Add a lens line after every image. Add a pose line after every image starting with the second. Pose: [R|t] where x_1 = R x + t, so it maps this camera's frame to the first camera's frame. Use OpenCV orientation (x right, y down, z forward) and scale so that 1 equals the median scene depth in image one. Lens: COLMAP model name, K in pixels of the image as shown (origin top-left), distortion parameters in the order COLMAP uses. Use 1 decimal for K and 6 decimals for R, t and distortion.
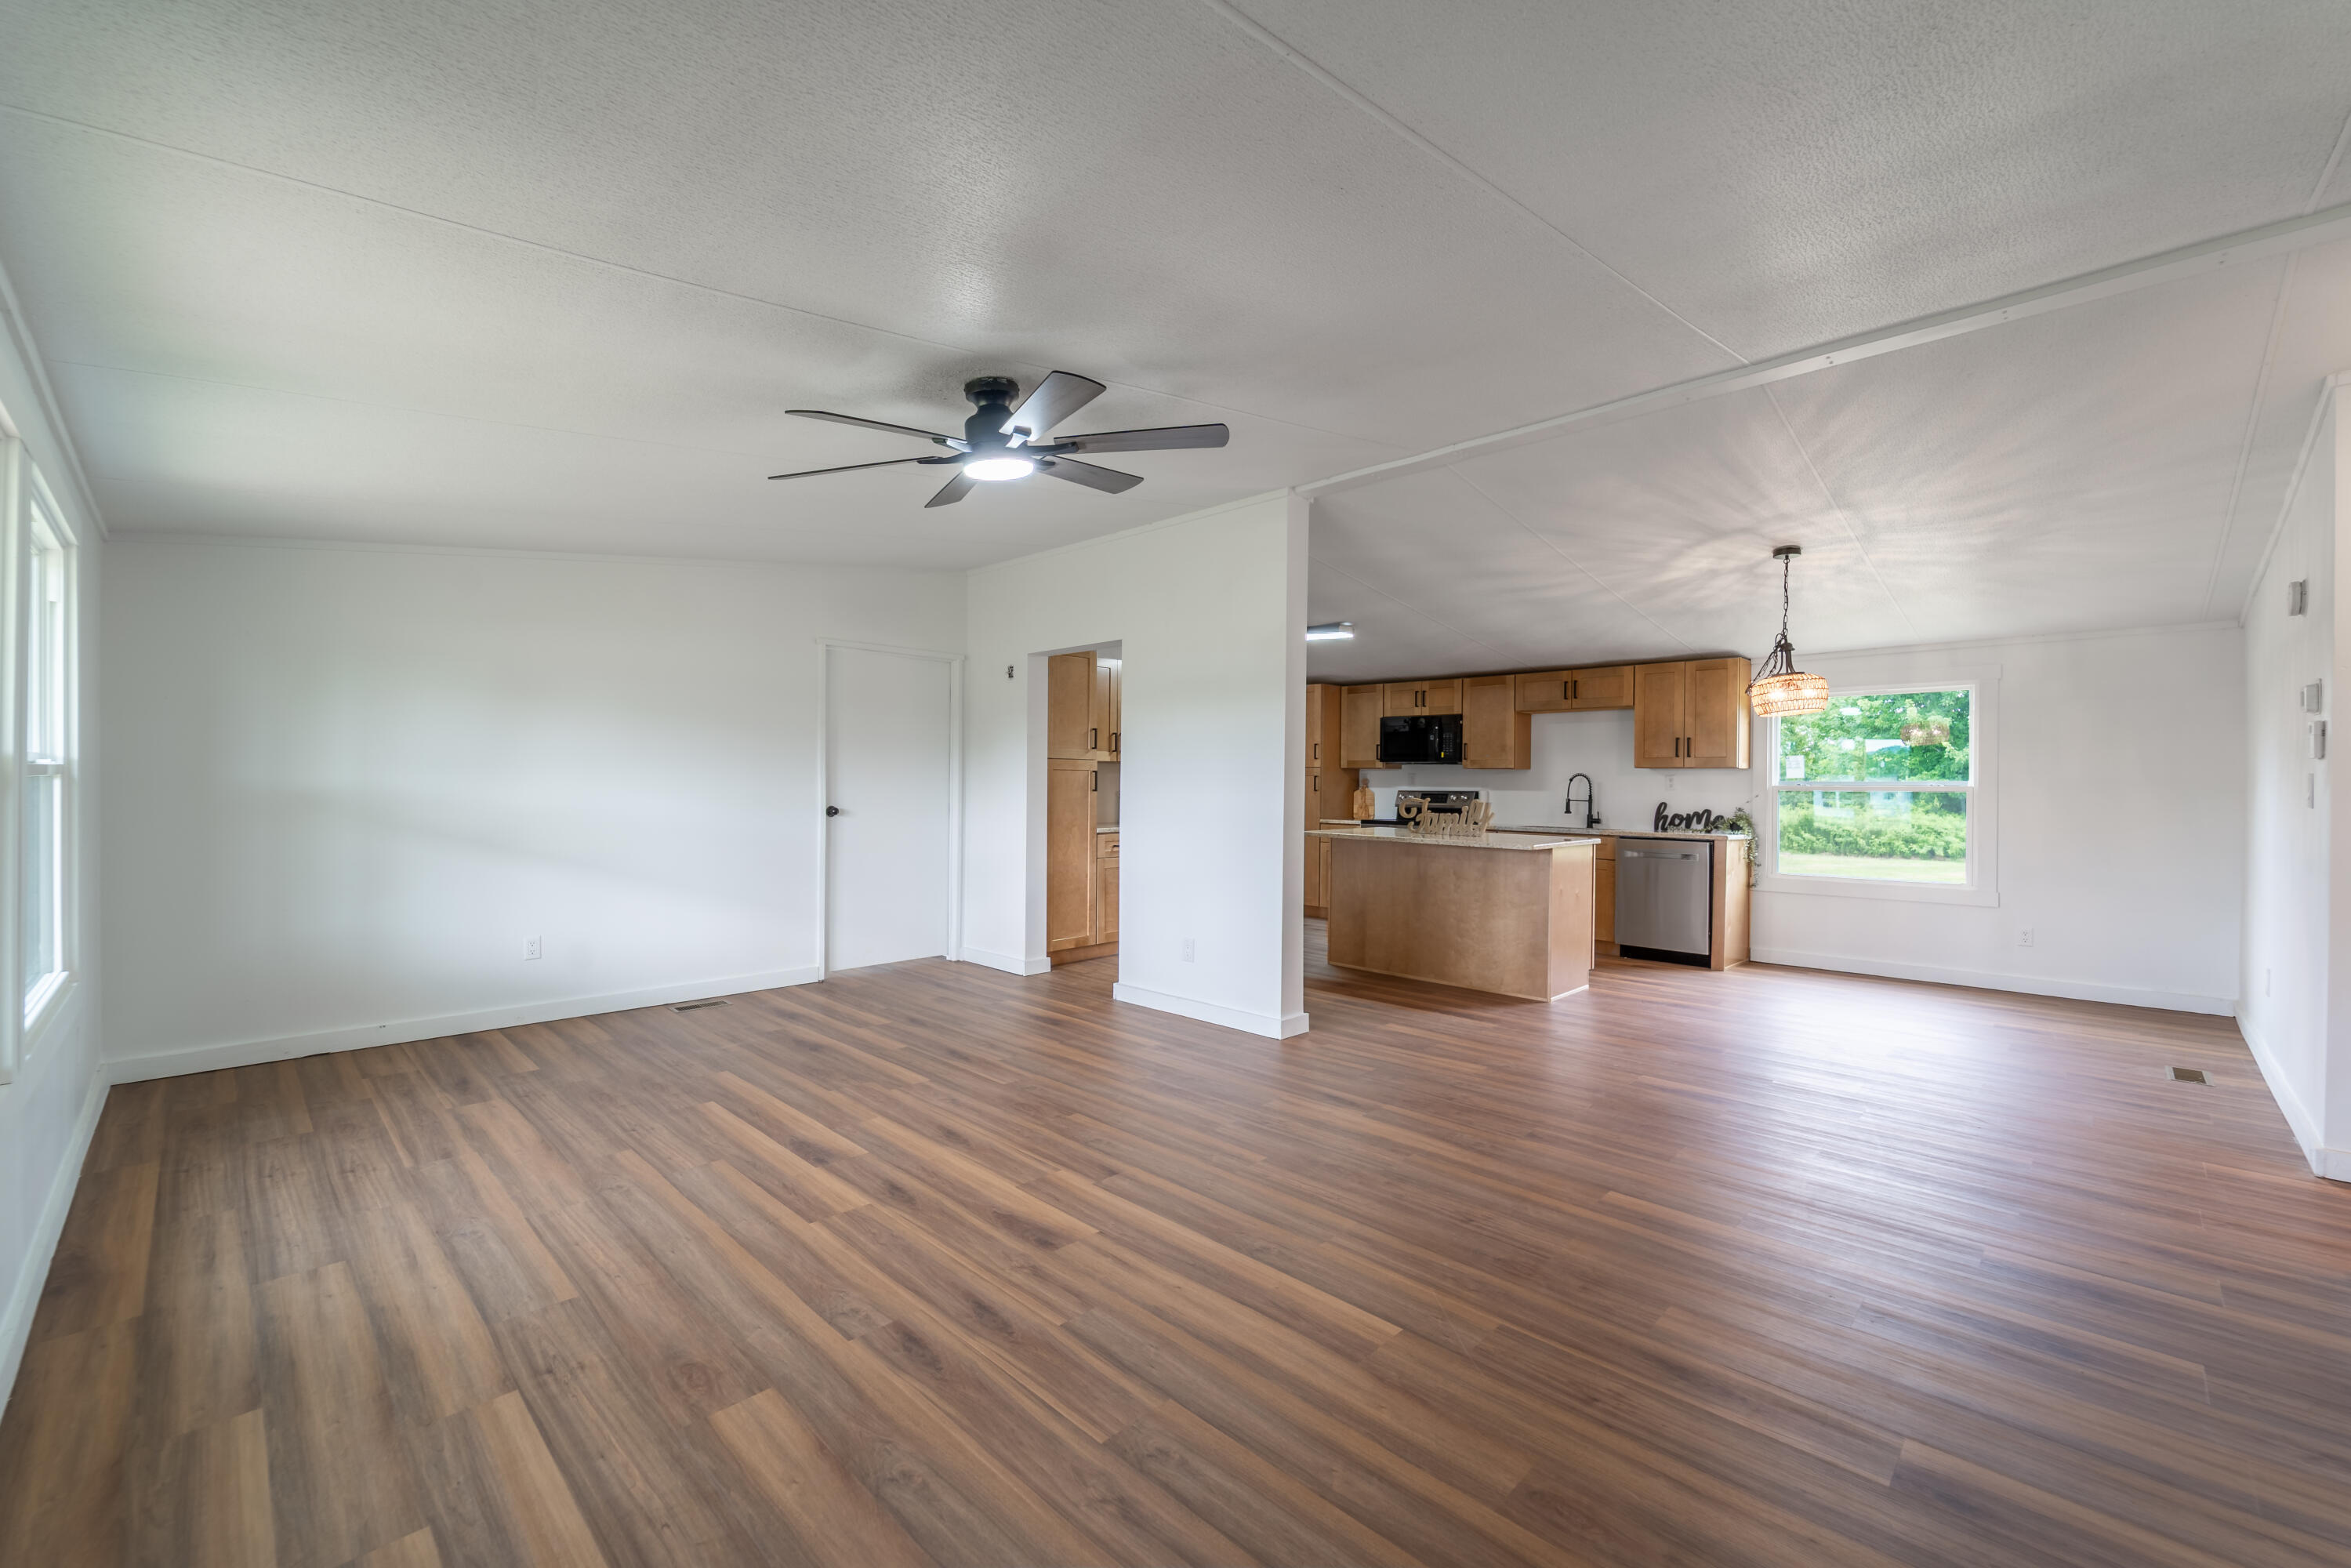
lens RADIAL K [[950.6, 0, 1181.4], [0, 950.6, 787.7], [0, 0, 1]] dist [-0.000250, -0.000708]
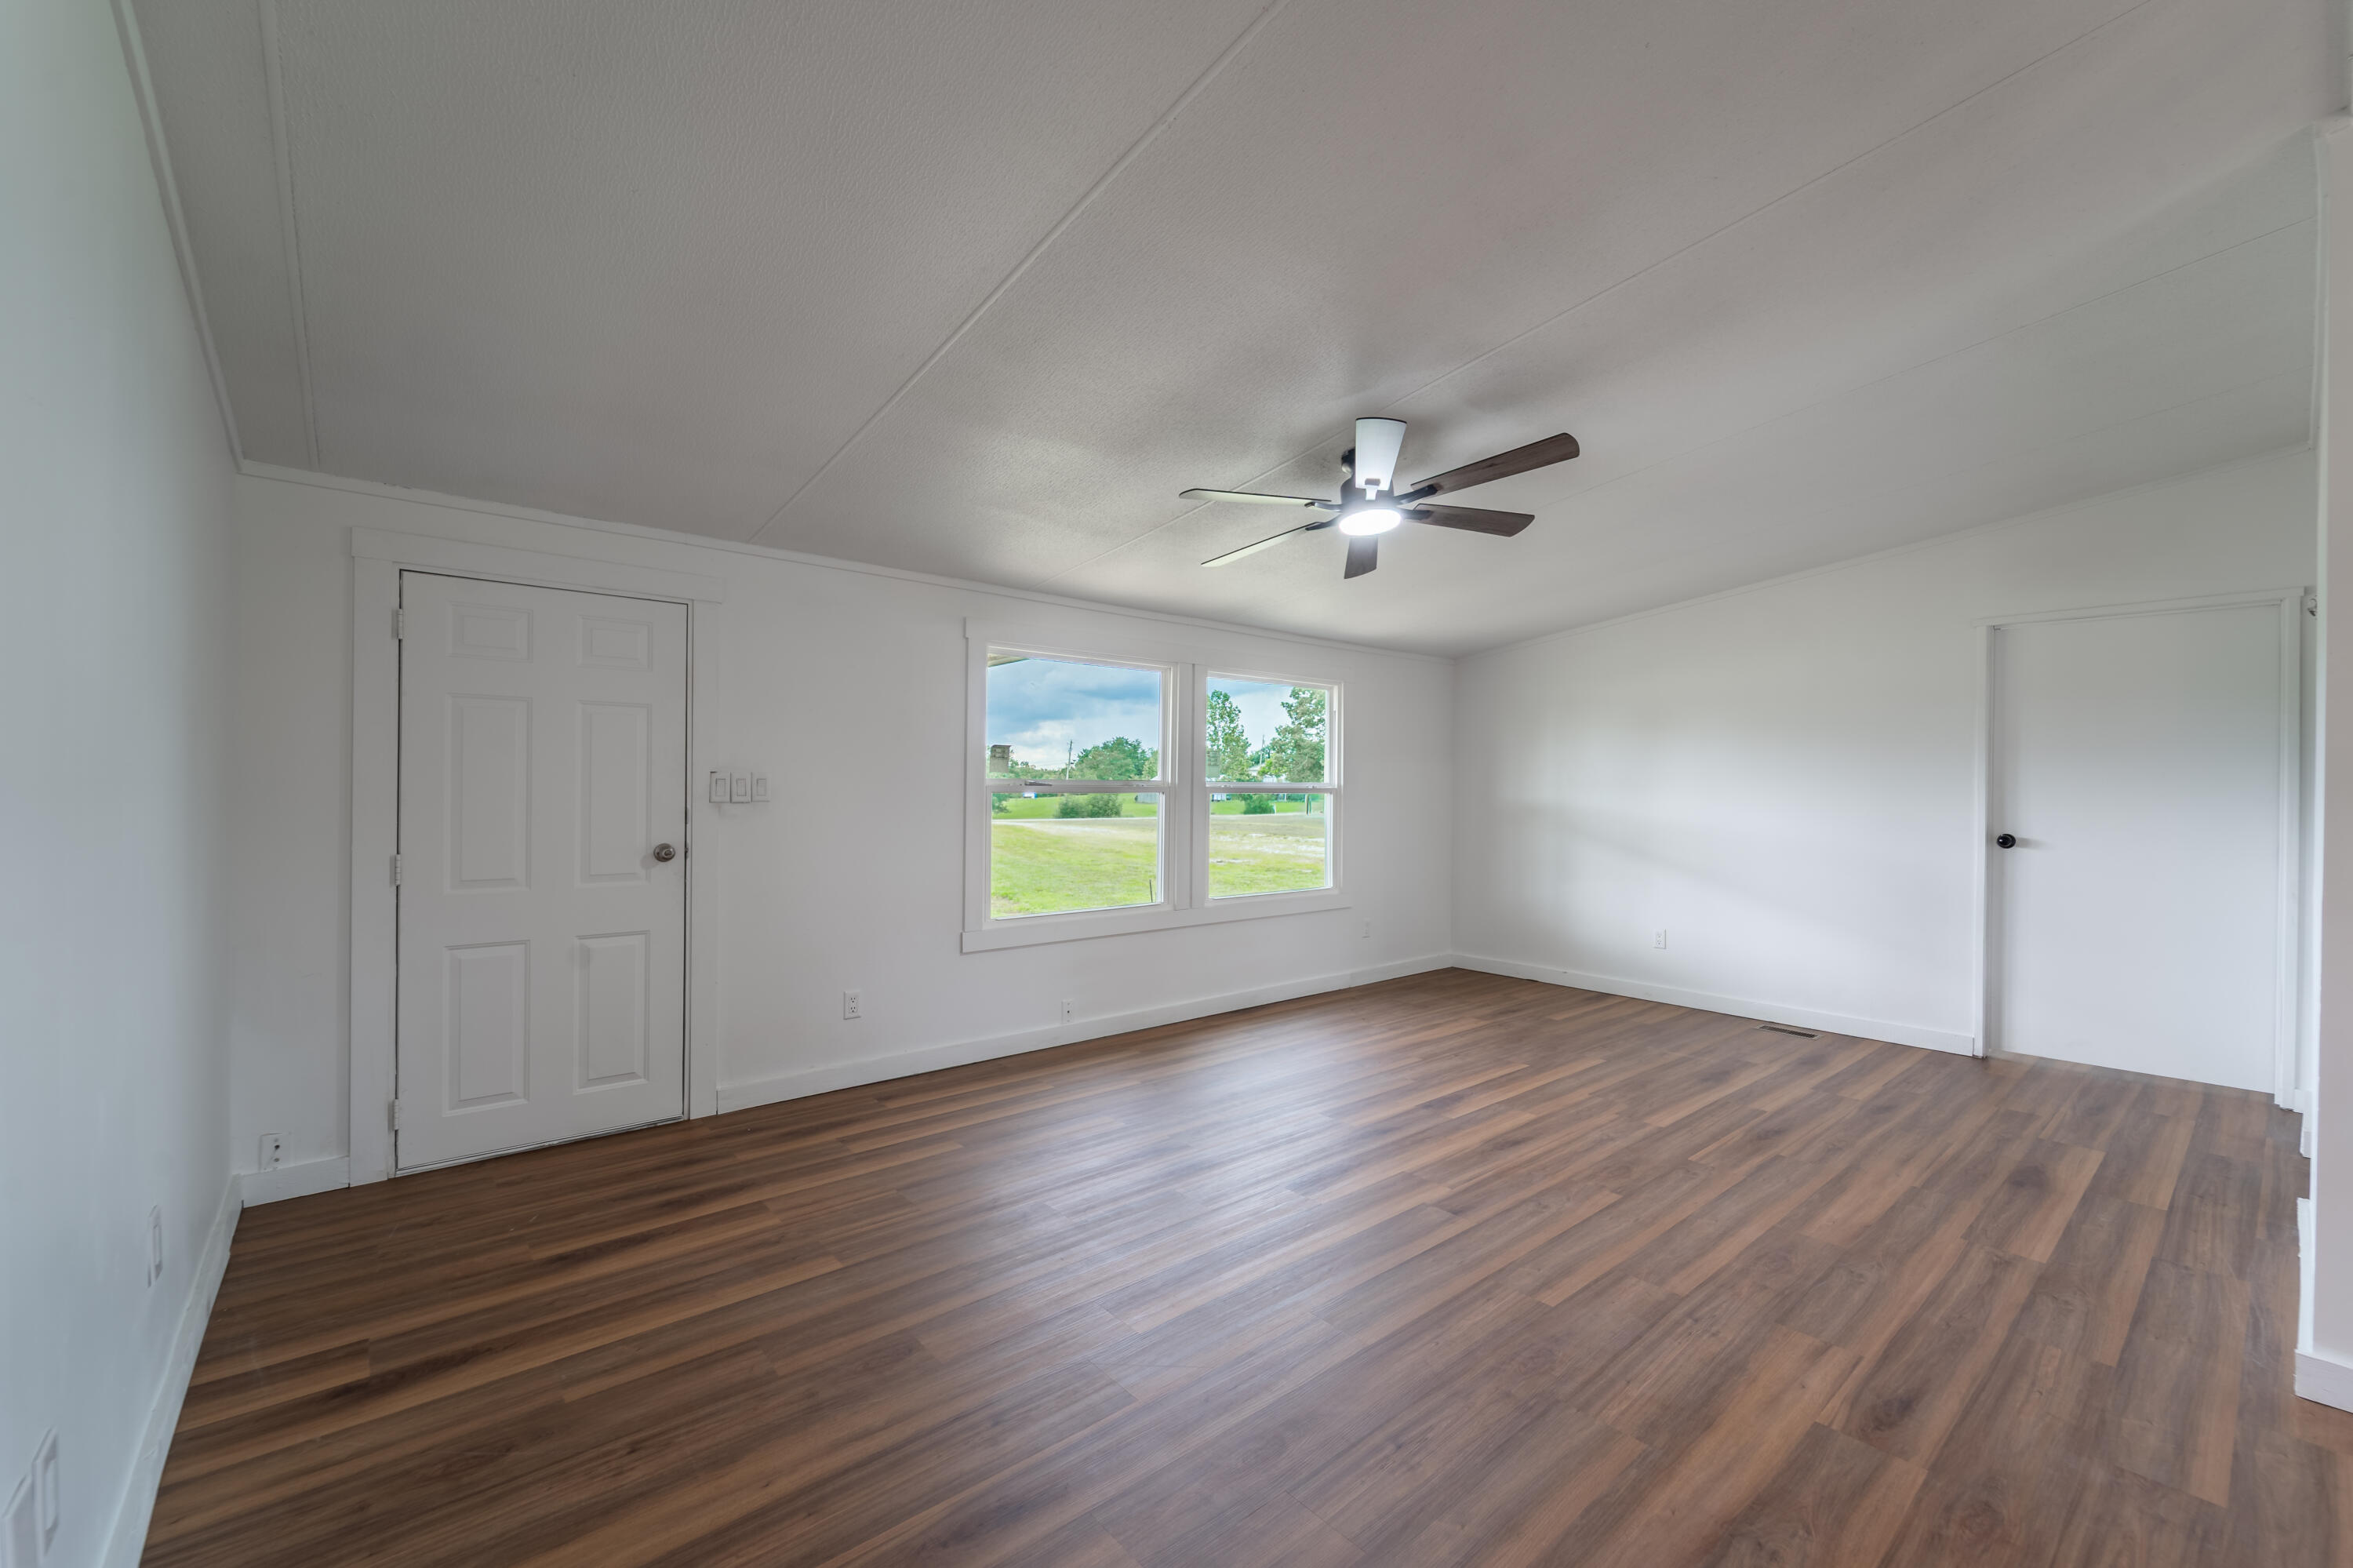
lens RADIAL K [[922.5, 0, 1143.0], [0, 922.5, 796.7], [0, 0, 1]] dist [-0.034048, -0.000052]
pose [[-0.138637, -0.003997, -0.990335, 0.581905], [-0.011542, 0.999930, -0.002420, -0.000041], [0.990276, 0.011095, -0.138673, 0.548791]]
